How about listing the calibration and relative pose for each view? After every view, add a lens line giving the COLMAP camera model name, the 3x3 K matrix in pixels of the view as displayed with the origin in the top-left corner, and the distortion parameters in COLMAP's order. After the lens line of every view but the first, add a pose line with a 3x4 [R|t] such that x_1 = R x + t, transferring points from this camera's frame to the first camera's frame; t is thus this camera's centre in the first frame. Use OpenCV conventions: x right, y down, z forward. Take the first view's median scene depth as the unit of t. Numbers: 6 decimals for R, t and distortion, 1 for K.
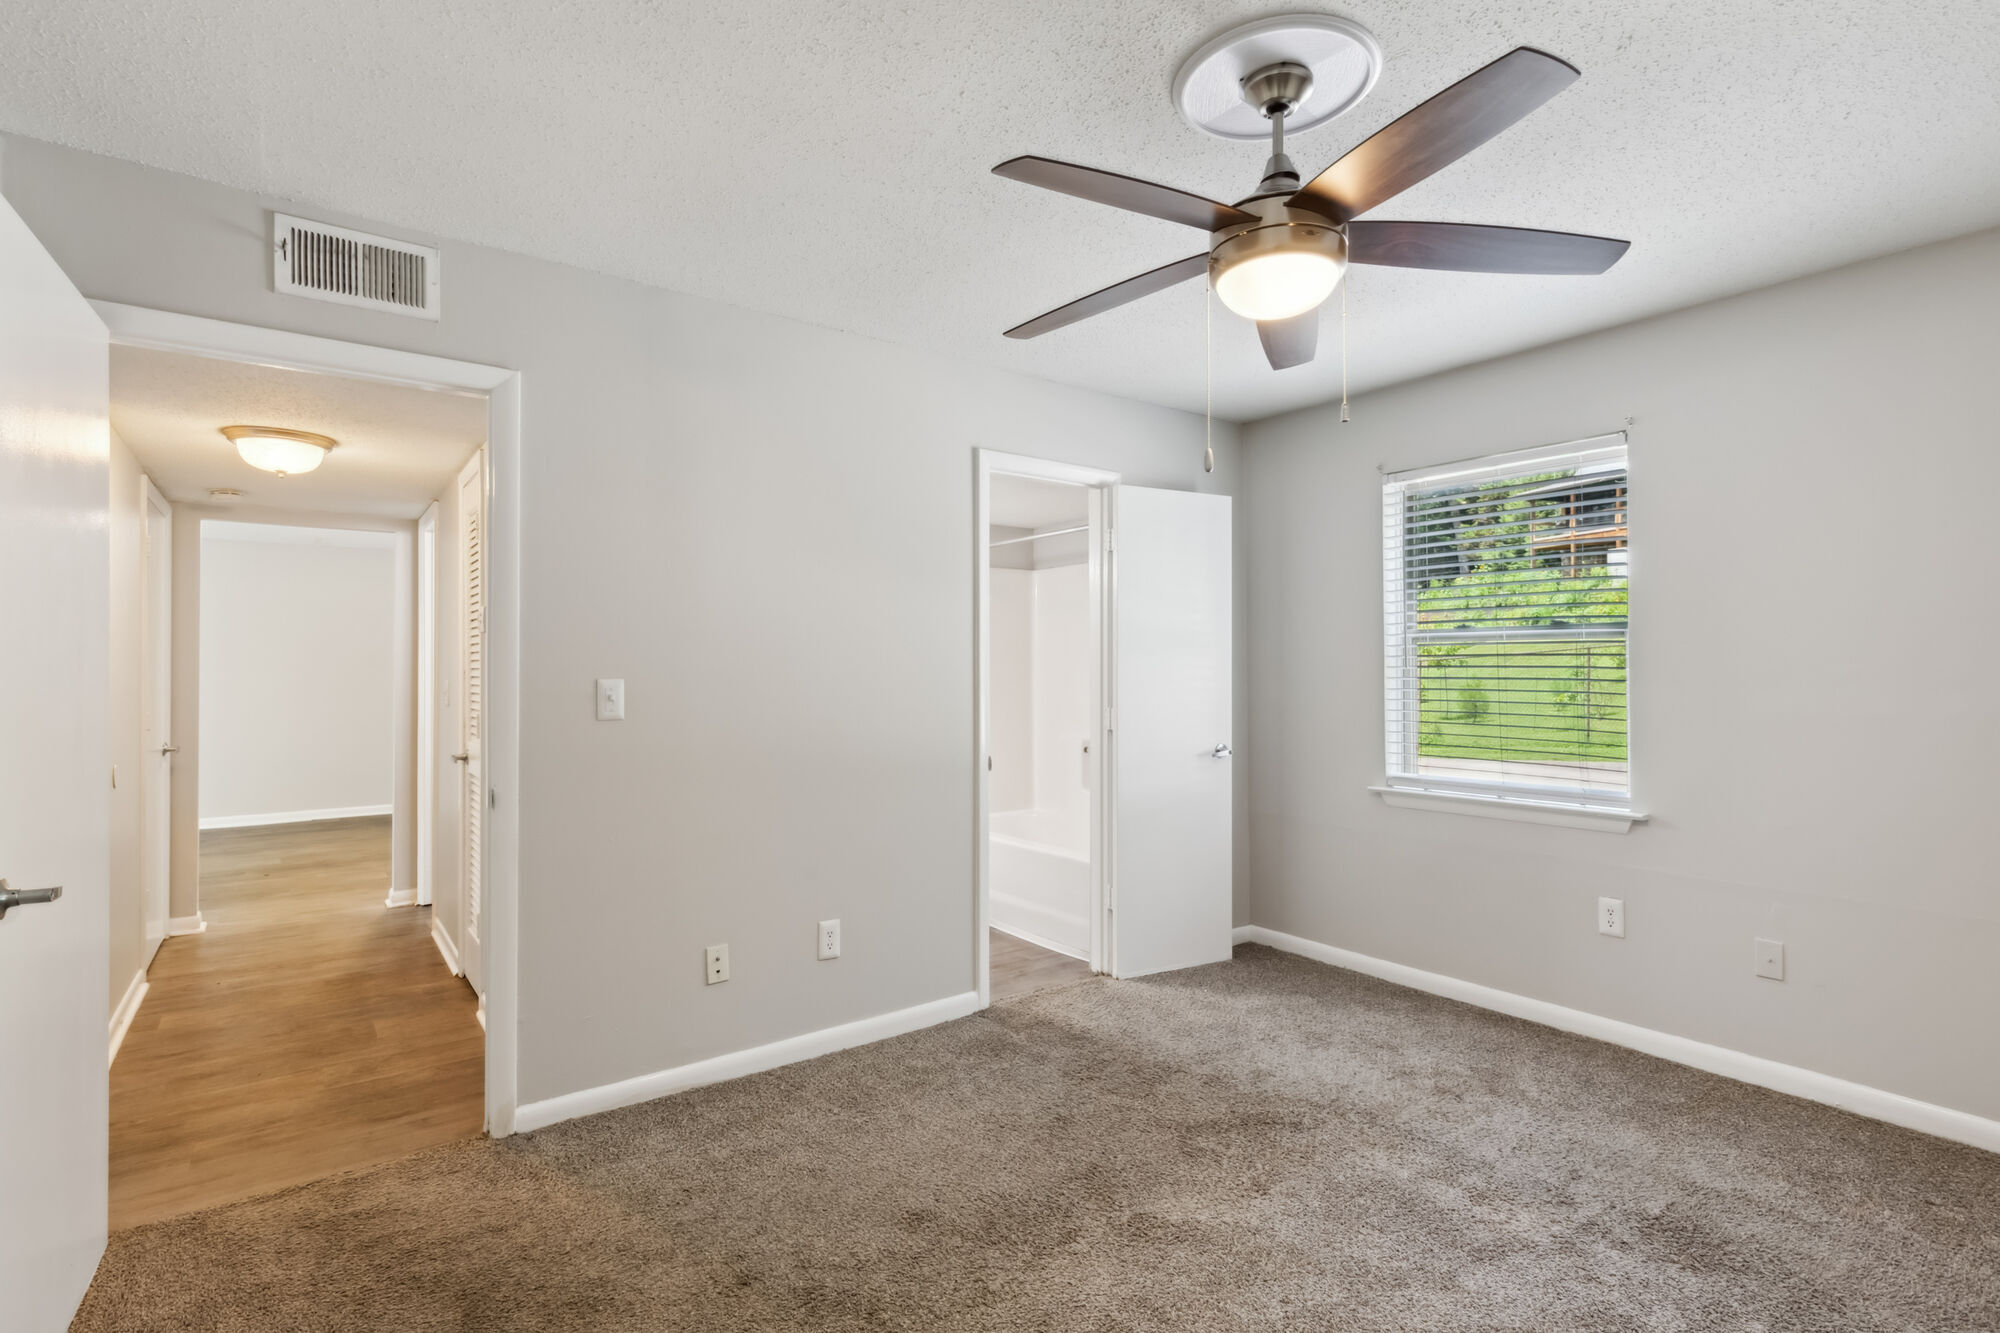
lens RADIAL K [[953.8, 0, 1003.8], [0, 953.8, 665.2], [0, 0, 1]] dist [0.008599, -0.002696]
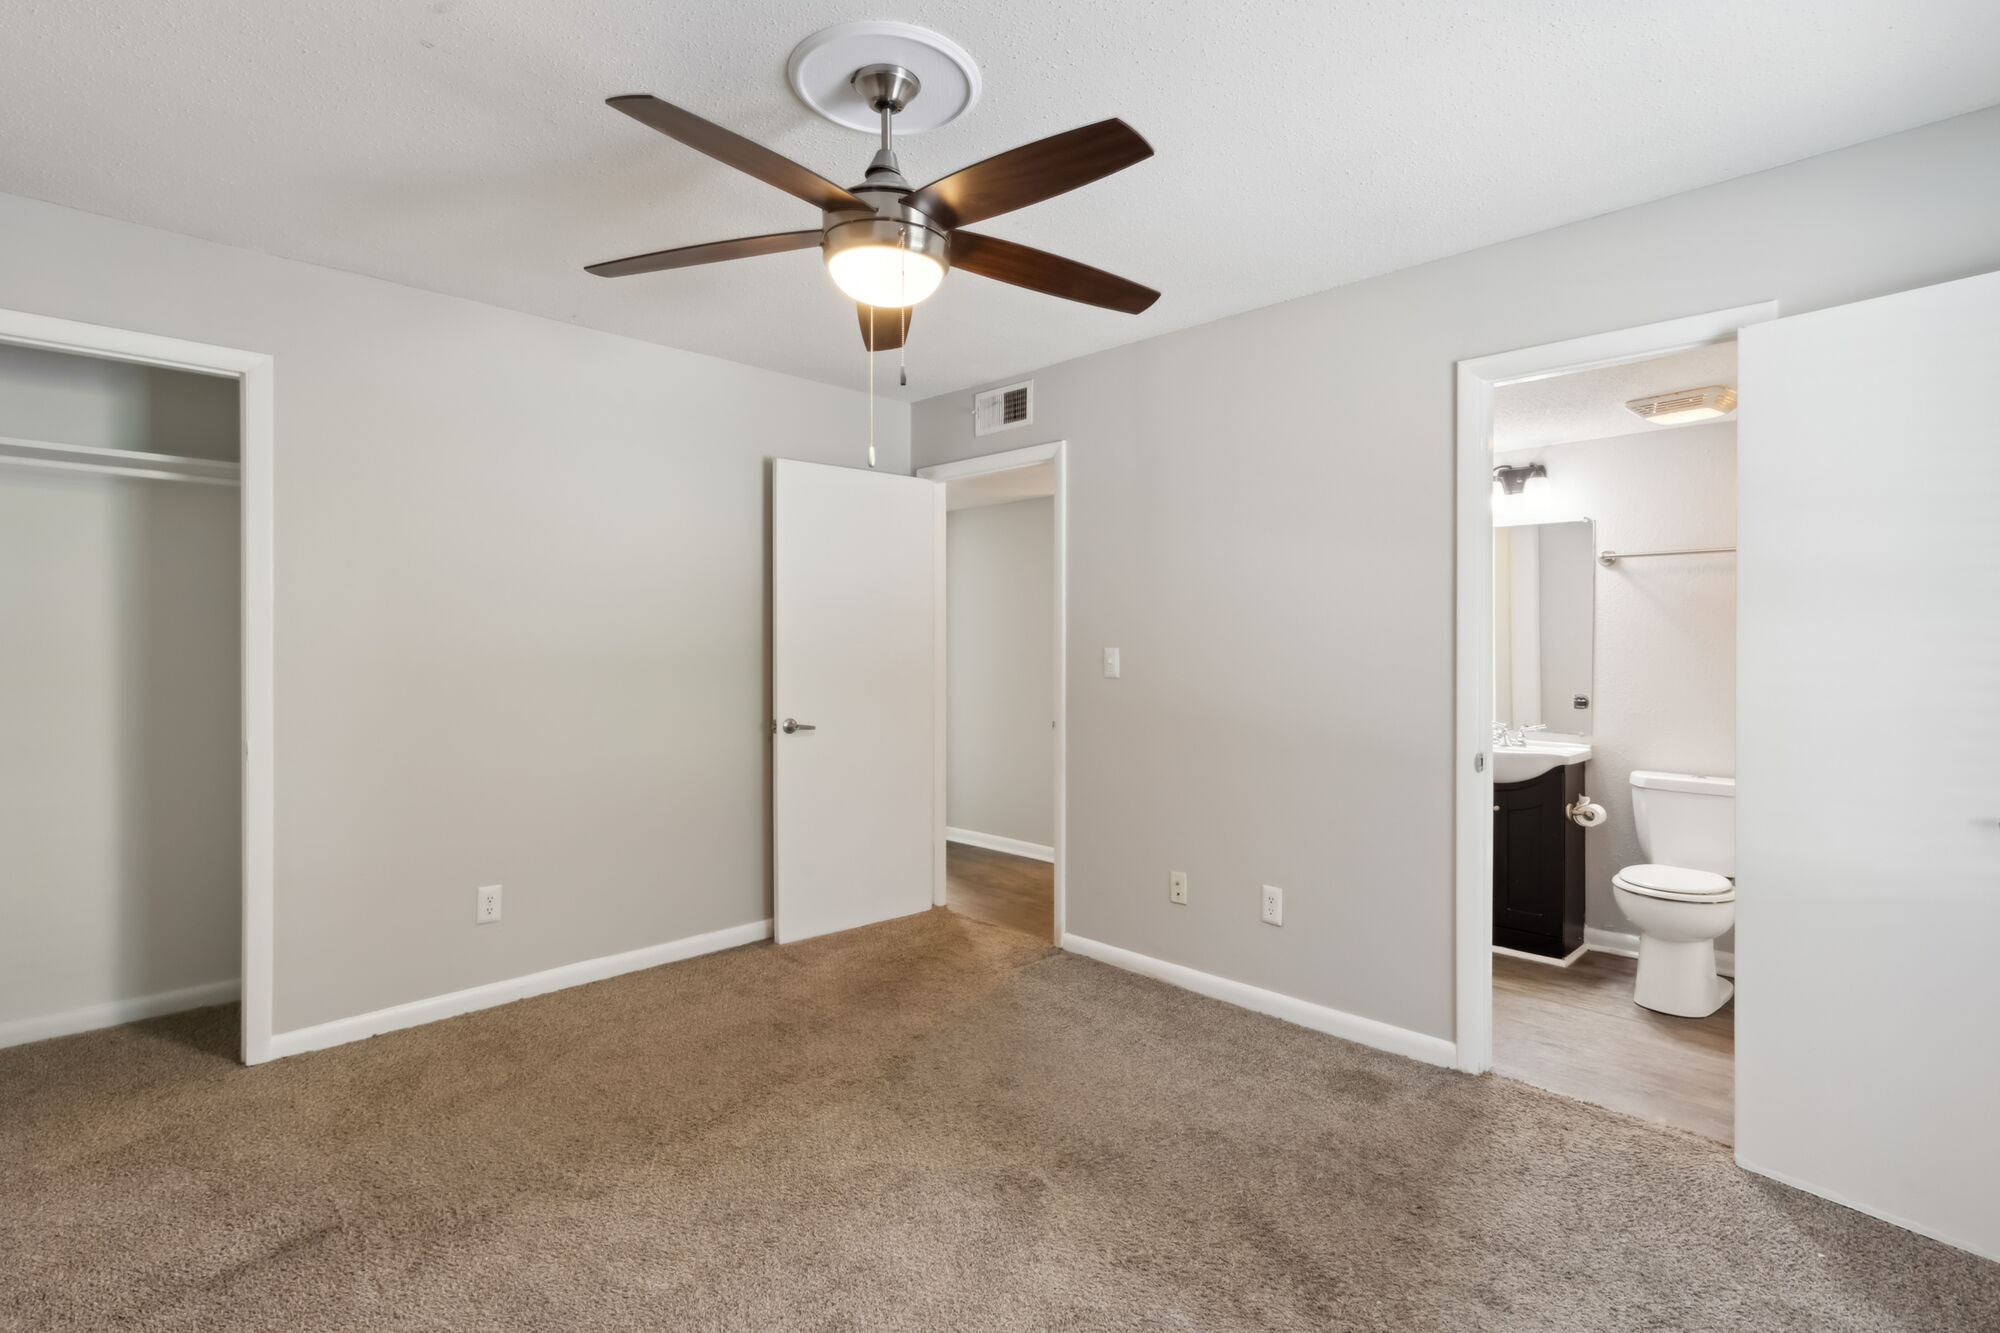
lens RADIAL K [[953.8, 0, 1015.4], [0, 953.8, 658.6], [0, 0, 1]] dist [0.008599, -0.002696]
pose [[0.148109, 0.015691, -0.988847, 0.898966], [-0.000565, 0.999875, 0.015782, 0.008155], [0.988971, -0.001779, 0.148099, 0.662089]]
